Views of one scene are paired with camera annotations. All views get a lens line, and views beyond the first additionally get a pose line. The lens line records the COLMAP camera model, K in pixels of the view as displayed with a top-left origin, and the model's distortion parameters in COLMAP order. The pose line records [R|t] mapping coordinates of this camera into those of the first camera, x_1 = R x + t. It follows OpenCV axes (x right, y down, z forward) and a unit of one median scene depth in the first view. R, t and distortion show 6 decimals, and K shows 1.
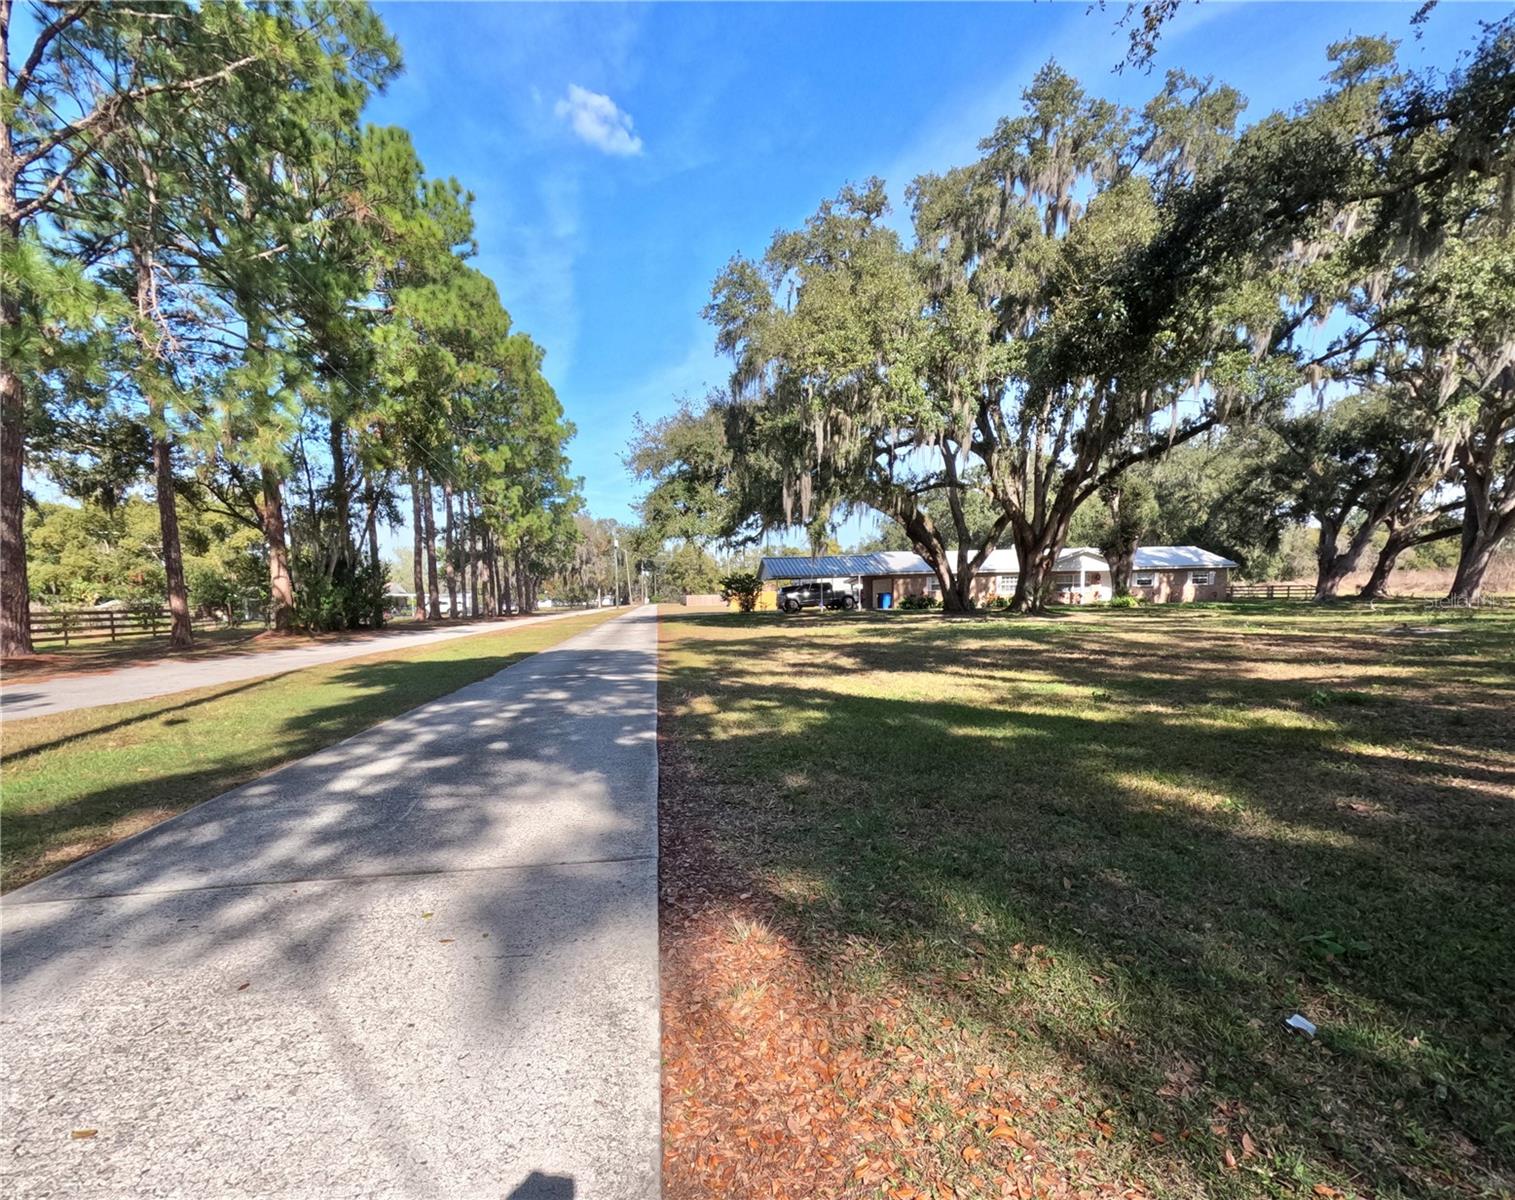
lens RADIAL K [[732.9, 0, 747.6], [0, 732.9, 669.1], [0, 0, 1]] dist [-0.000955, 0.000132]
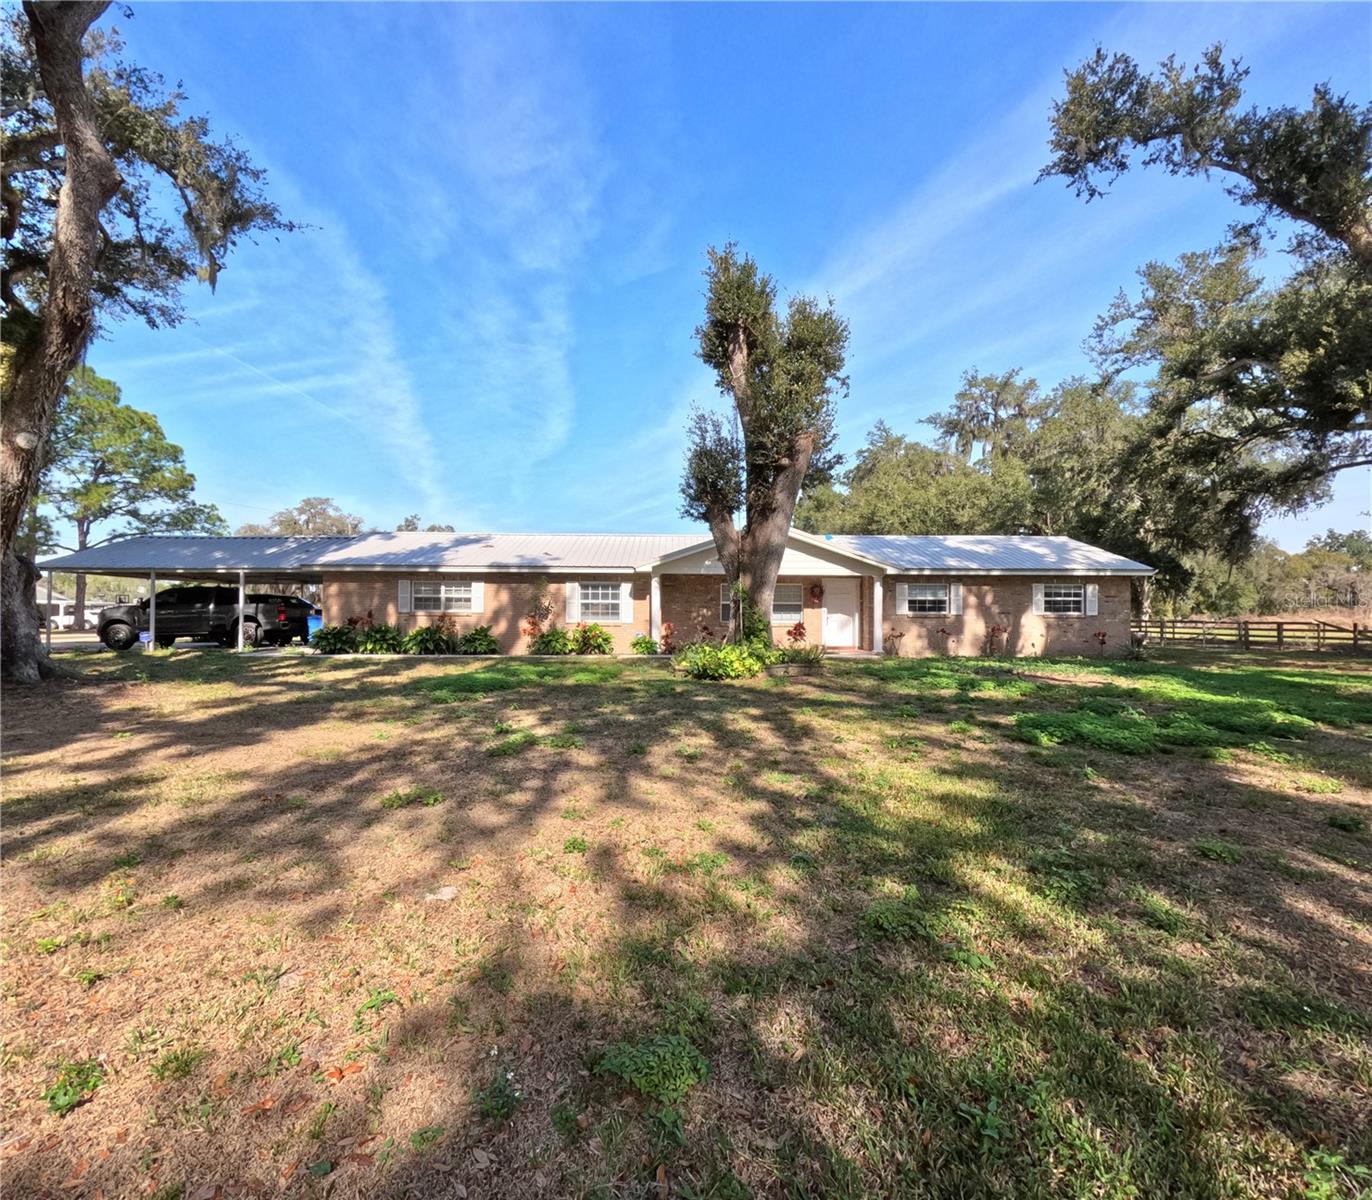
lens RADIAL K [[653.1, 0, 684.2], [0, 653.1, 597.3], [0, 0, 1]] dist [-0.014858, 0.005224]
pose [[0.994787, 0.027644, -0.098157, 0.409259], [-0.039699, 0.991604, -0.123069, -0.066313], [0.093931, 0.126324, 0.987532, 0.568017]]
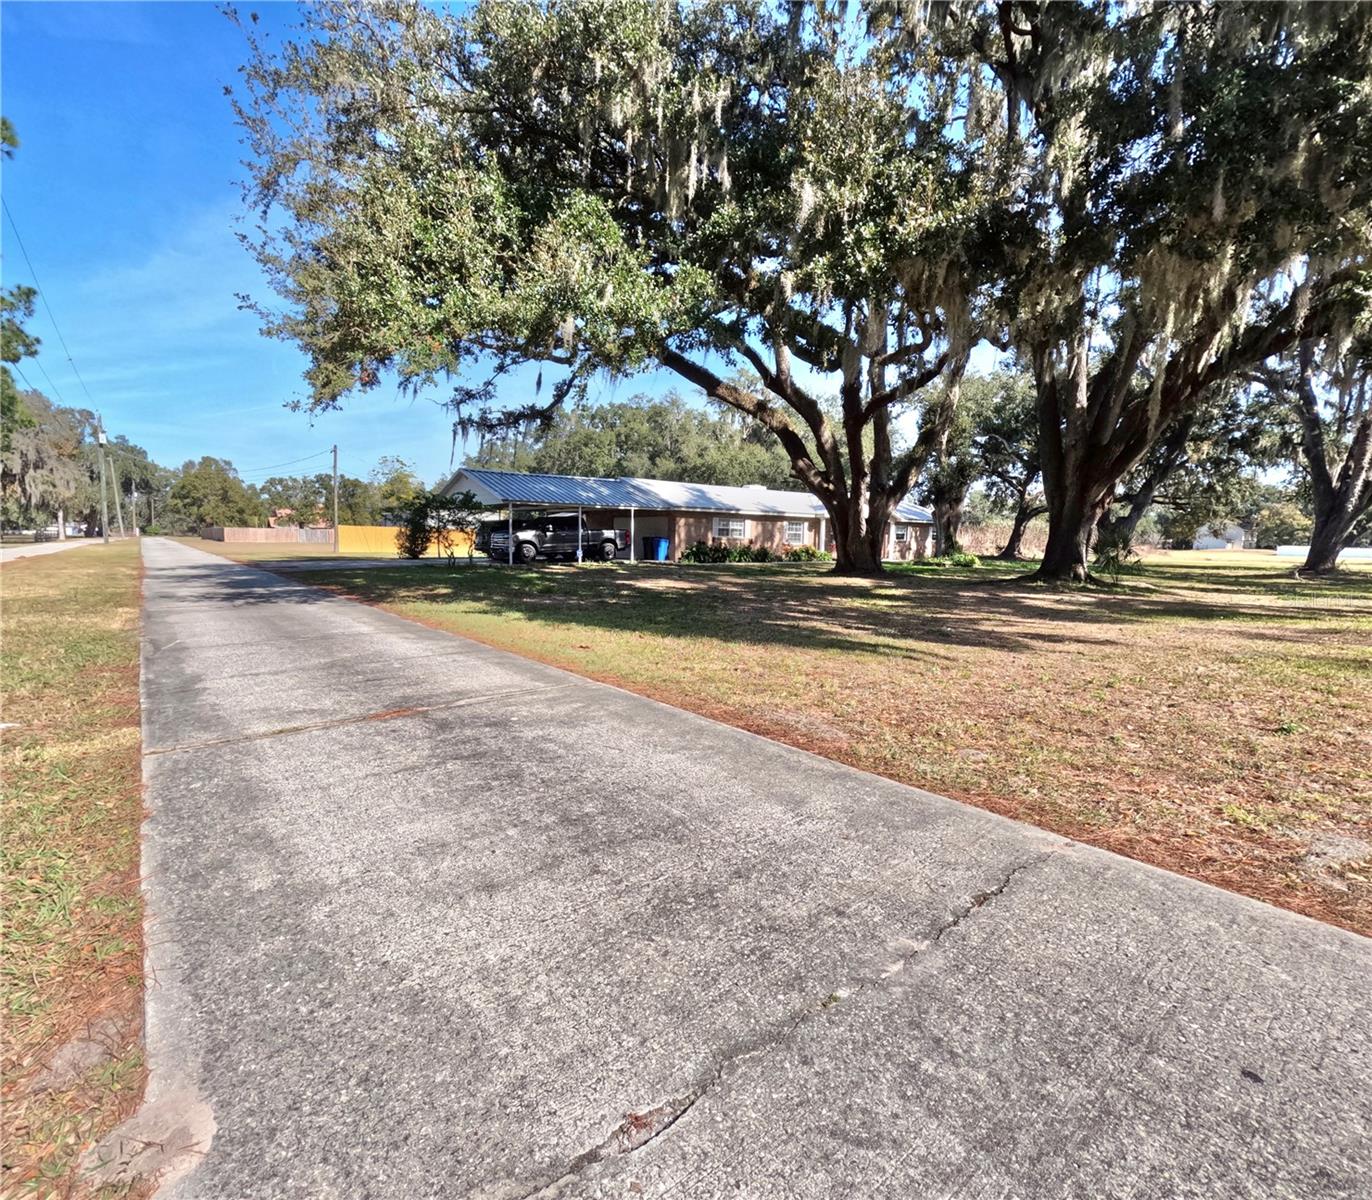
lens RADIAL K [[653.1, 0, 684.3], [0, 653.1, 601.7], [0, 0, 1]] dist [-0.014858, 0.005224]
pose [[0.838365, -0.014754, 0.544910, -0.107706], [0.016863, 0.999857, 0.001128, -0.041070], [-0.544848, 0.008243, 0.838494, 0.441664]]
